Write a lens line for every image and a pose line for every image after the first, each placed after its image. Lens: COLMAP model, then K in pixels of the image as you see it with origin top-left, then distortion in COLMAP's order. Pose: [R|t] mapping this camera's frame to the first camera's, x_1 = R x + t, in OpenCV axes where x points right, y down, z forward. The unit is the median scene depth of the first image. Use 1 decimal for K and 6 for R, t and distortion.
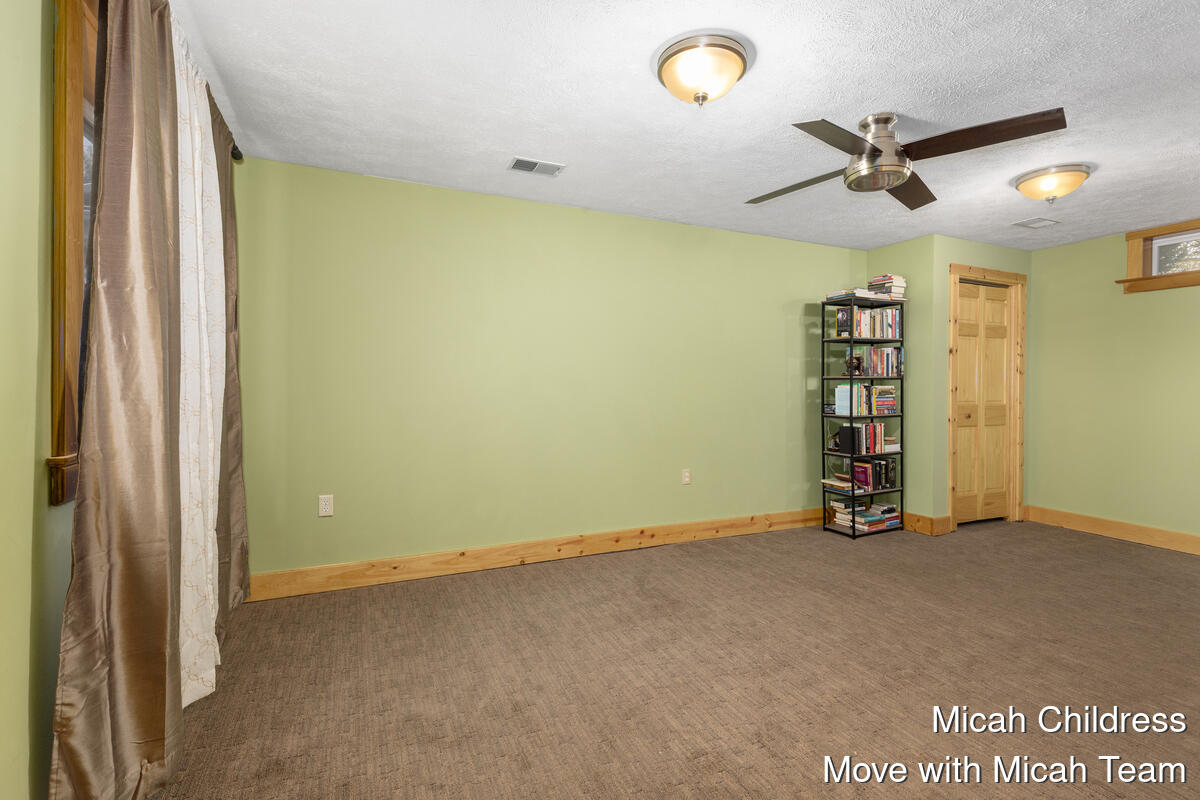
lens RADIAL K [[551.0, 0, 598.2], [0, 551.0, 380.5], [0, 0, 1]] dist [0.003149, -0.000149]
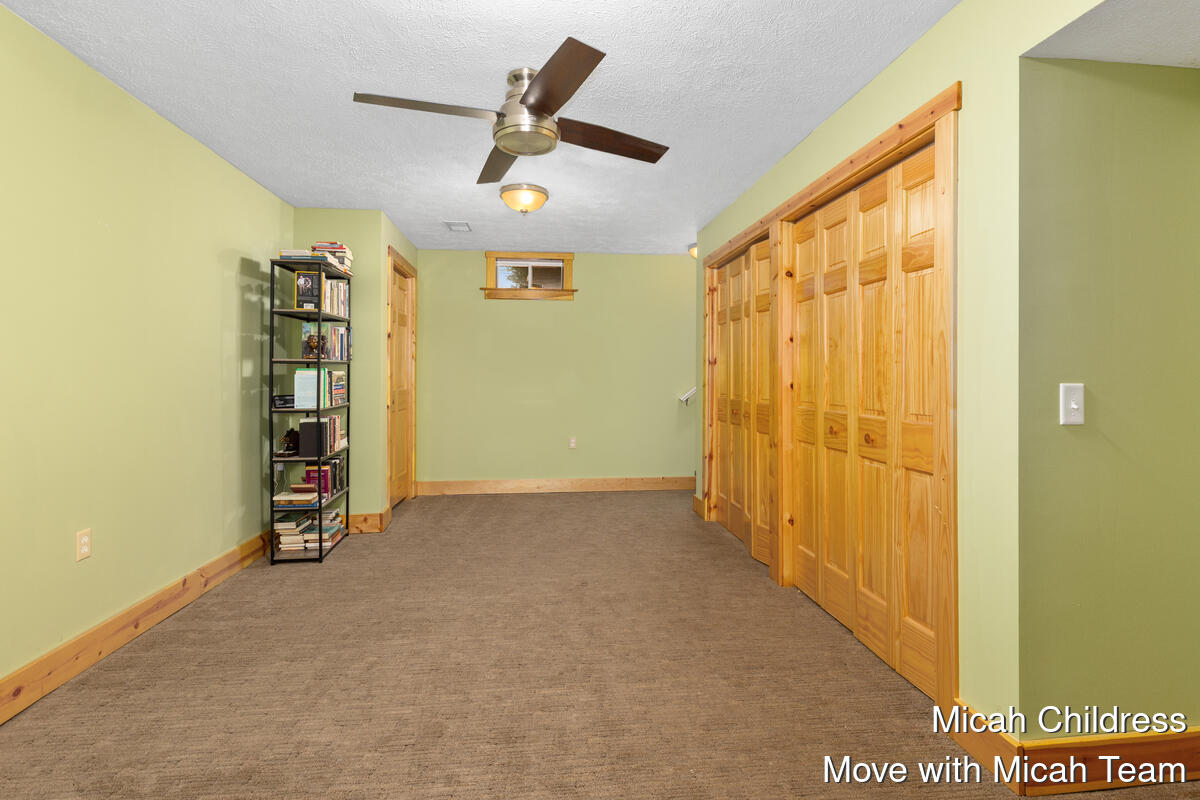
lens RADIAL K [[566.8, 0, 601.6], [0, 566.8, 364.1], [0, 0, 1]] dist [0.012335, -0.000762]
pose [[0.310708, 0.013109, 0.950415, -0.199570], [-0.006488, 0.999911, -0.011671, 0.006027], [-0.950483, -0.002540, 0.310766, 0.351083]]
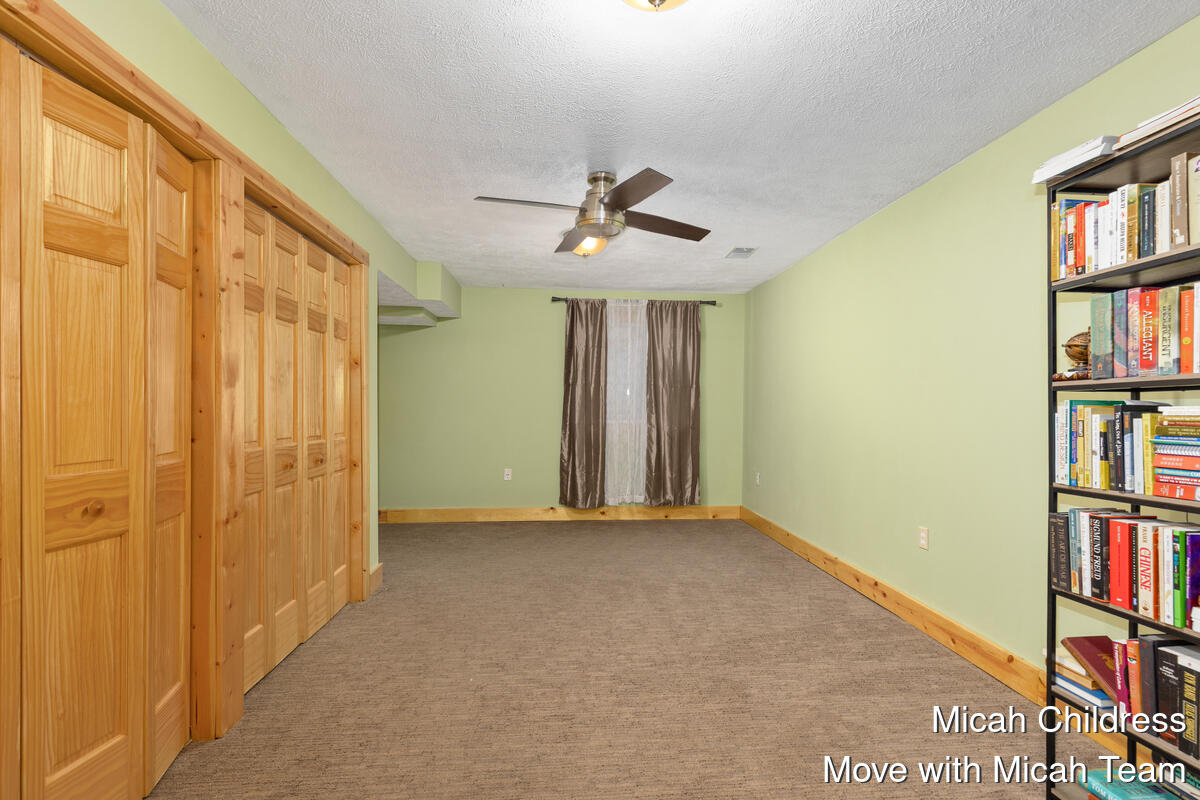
lens RADIAL K [[546.2, 0, 605.4], [0, 546.2, 394.3], [0, 0, 1]] dist [0.001842, -0.000771]
pose [[-0.350075, -0.035335, -0.936055, 0.936020], [-0.003081, 0.999326, -0.036571, 0.015802], [0.936717, -0.009918, -0.349948, 0.835402]]
